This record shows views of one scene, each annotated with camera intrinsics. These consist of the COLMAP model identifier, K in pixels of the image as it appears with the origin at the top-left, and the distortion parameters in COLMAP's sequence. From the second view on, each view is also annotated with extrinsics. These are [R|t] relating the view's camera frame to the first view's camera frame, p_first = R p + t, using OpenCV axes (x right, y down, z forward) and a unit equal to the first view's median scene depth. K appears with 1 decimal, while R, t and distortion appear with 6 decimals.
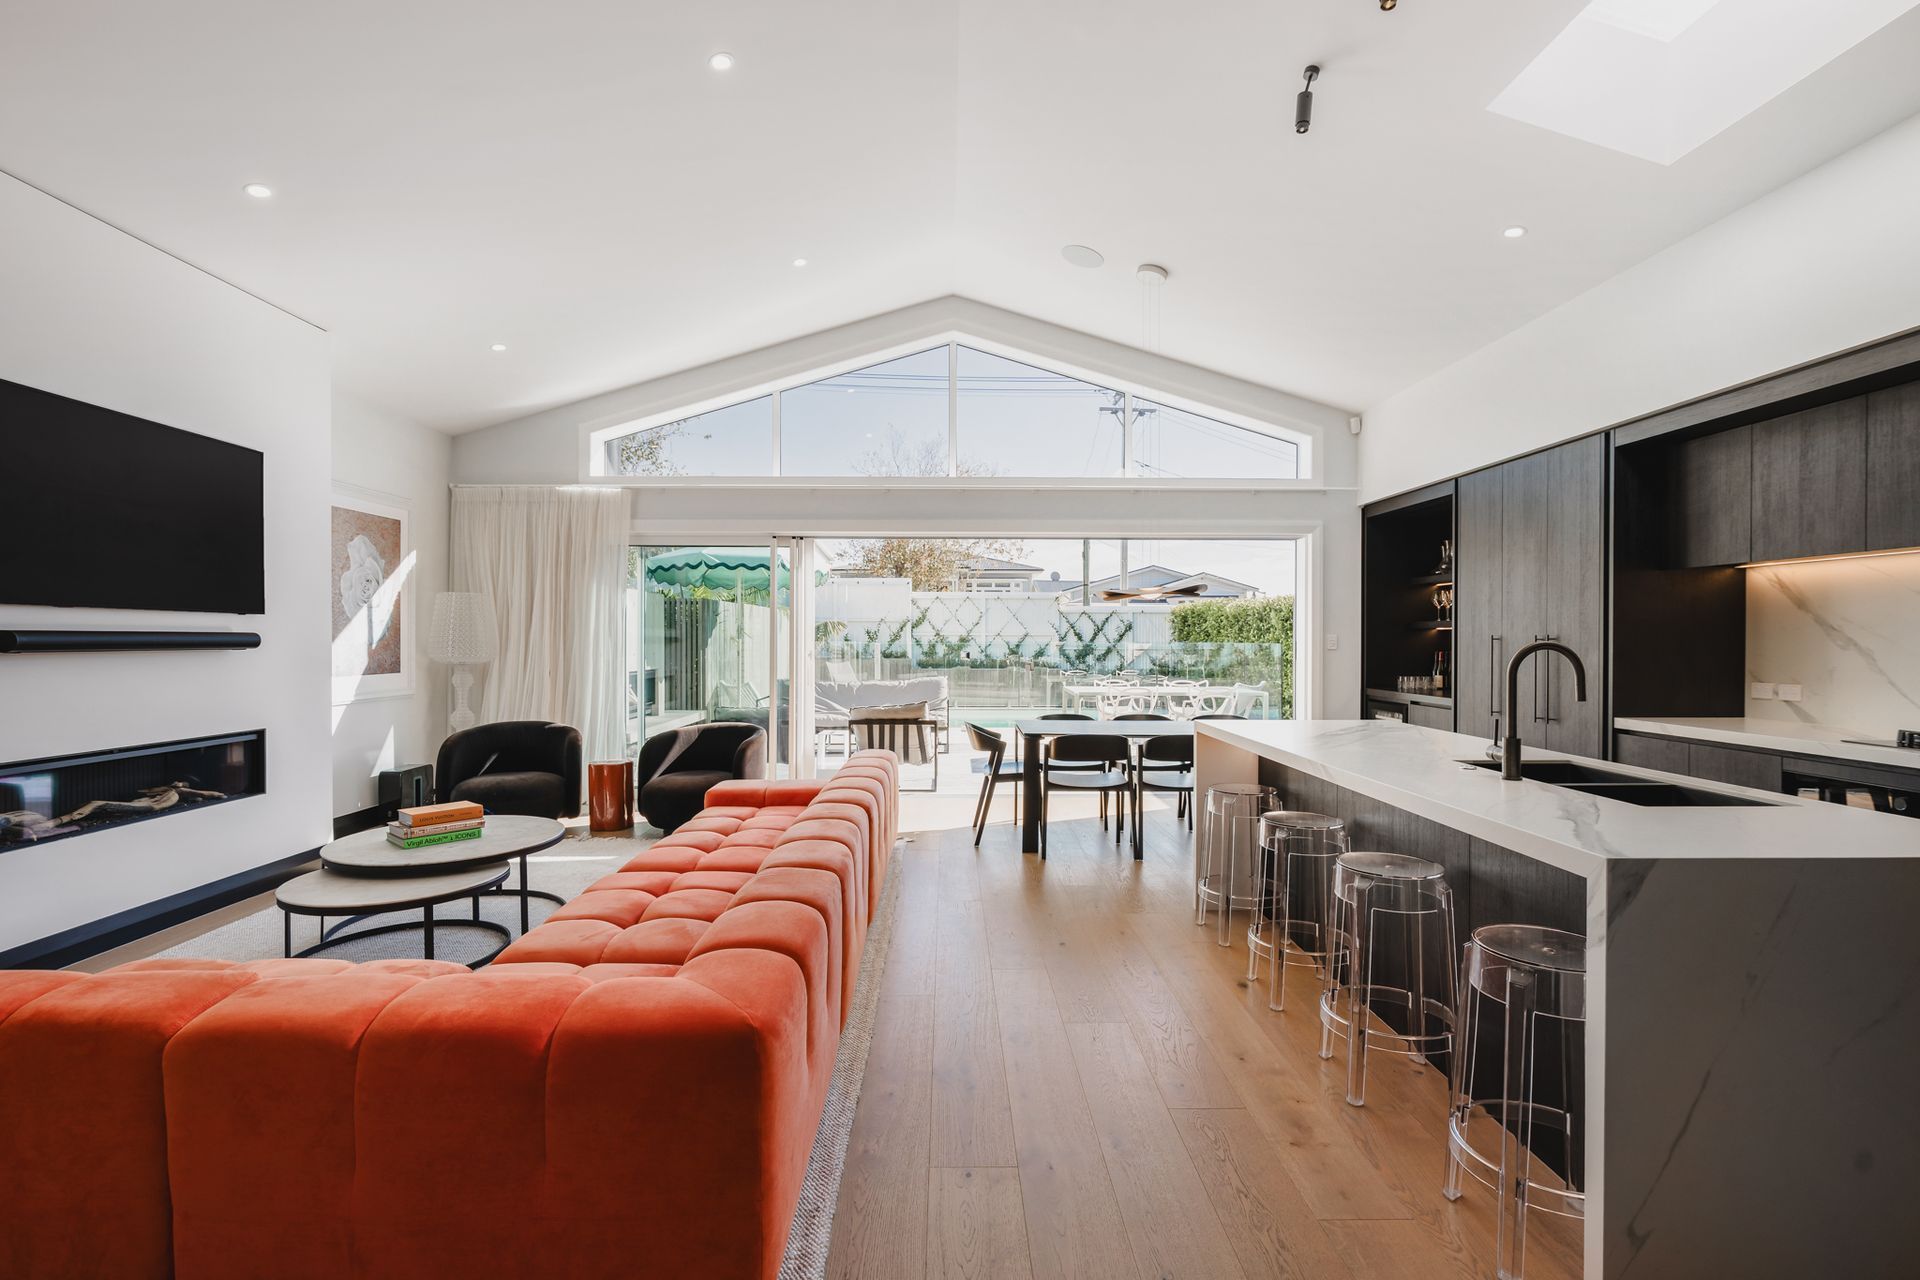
lens RADIAL K [[886.6, 0, 959.5], [0, 886.6, 645.5], [0, 0, 1]] dist [0.000298, 0.002835]
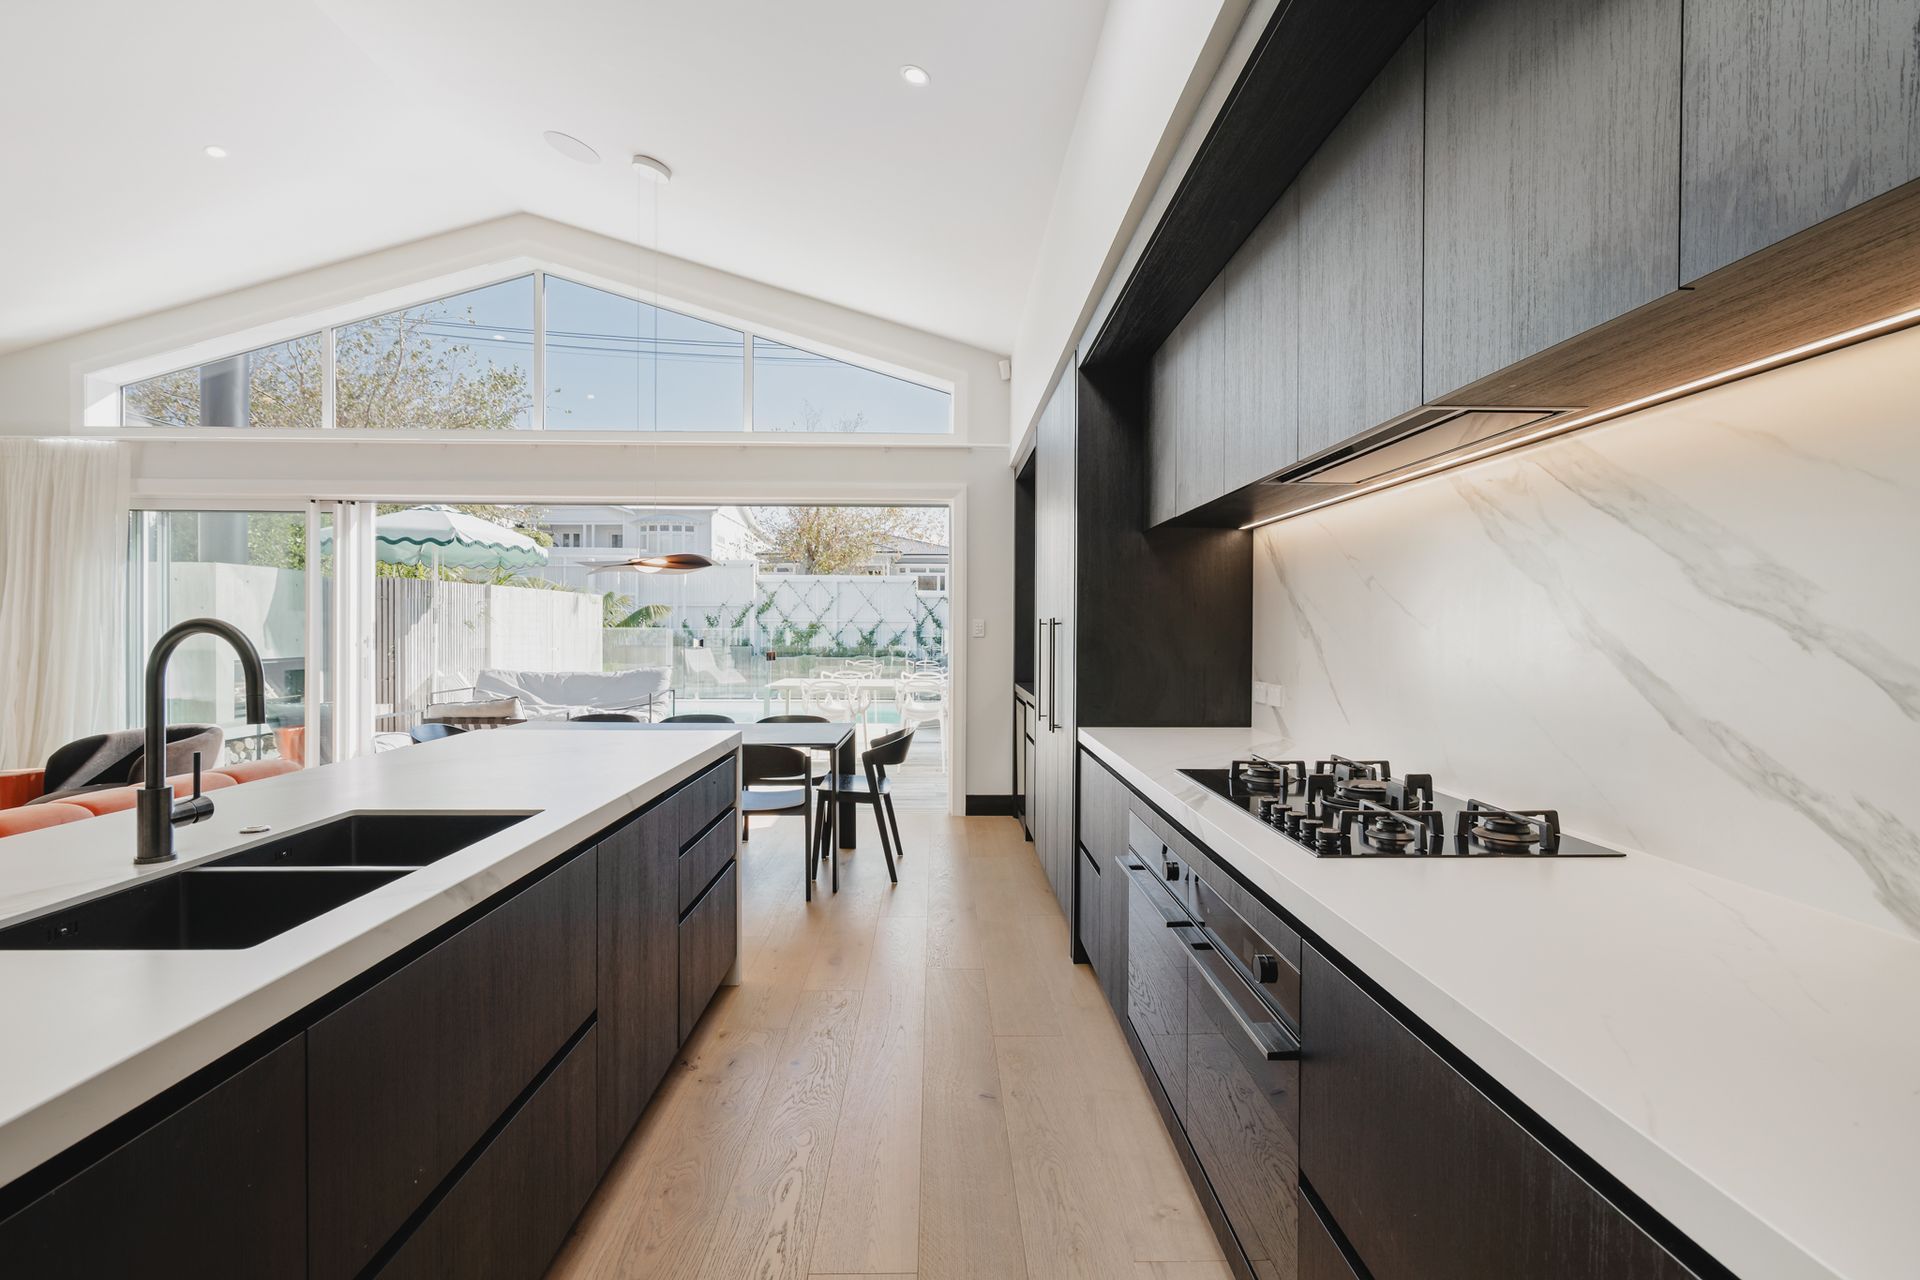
lens RADIAL K [[886.6, 0, 973.6], [0, 886.6, 634.2], [0, 0, 1]] dist [0.000298, 0.002835]
pose [[0.999962, 0.002740, 0.008235, 0.414981], [-0.002747, 0.999996, 0.000879, 0.001079], [-0.008232, -0.000901, 0.999966, 0.159568]]
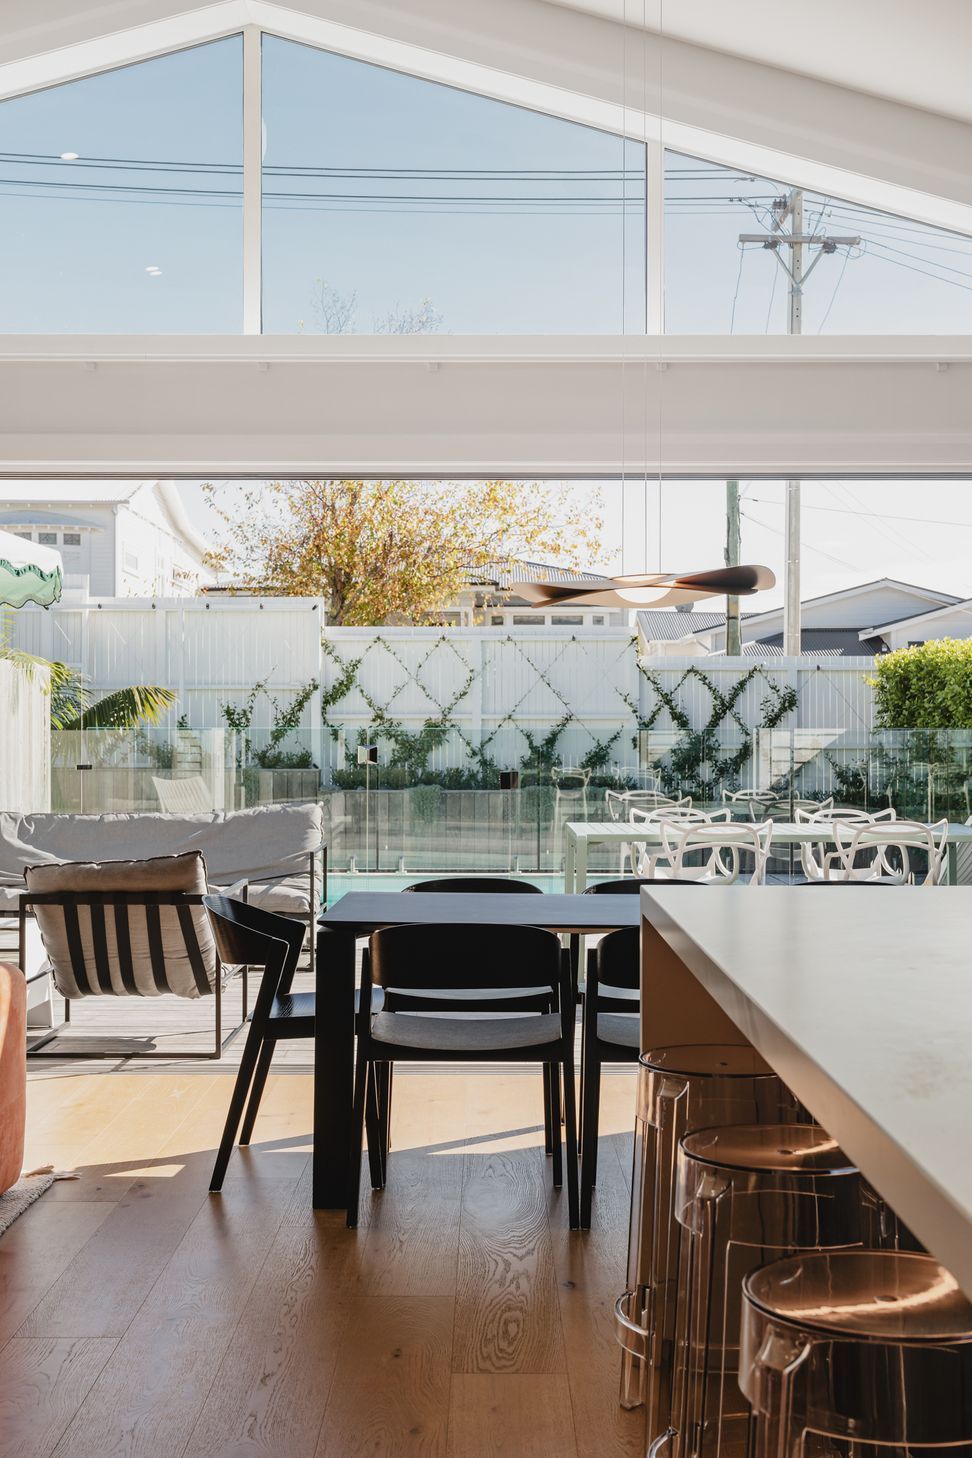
lens RADIAL K [[1809.4, 0, 488.7], [0, 1809.4, 735.7], [0, 0, 1]] dist [0.038160, 0.000000]
pose [[0.999796, -0.000888, -0.020181, 0.131683], [0.000715, 0.999963, -0.008612, 0.014400], [0.020188, 0.008596, 0.999759, 0.113222]]
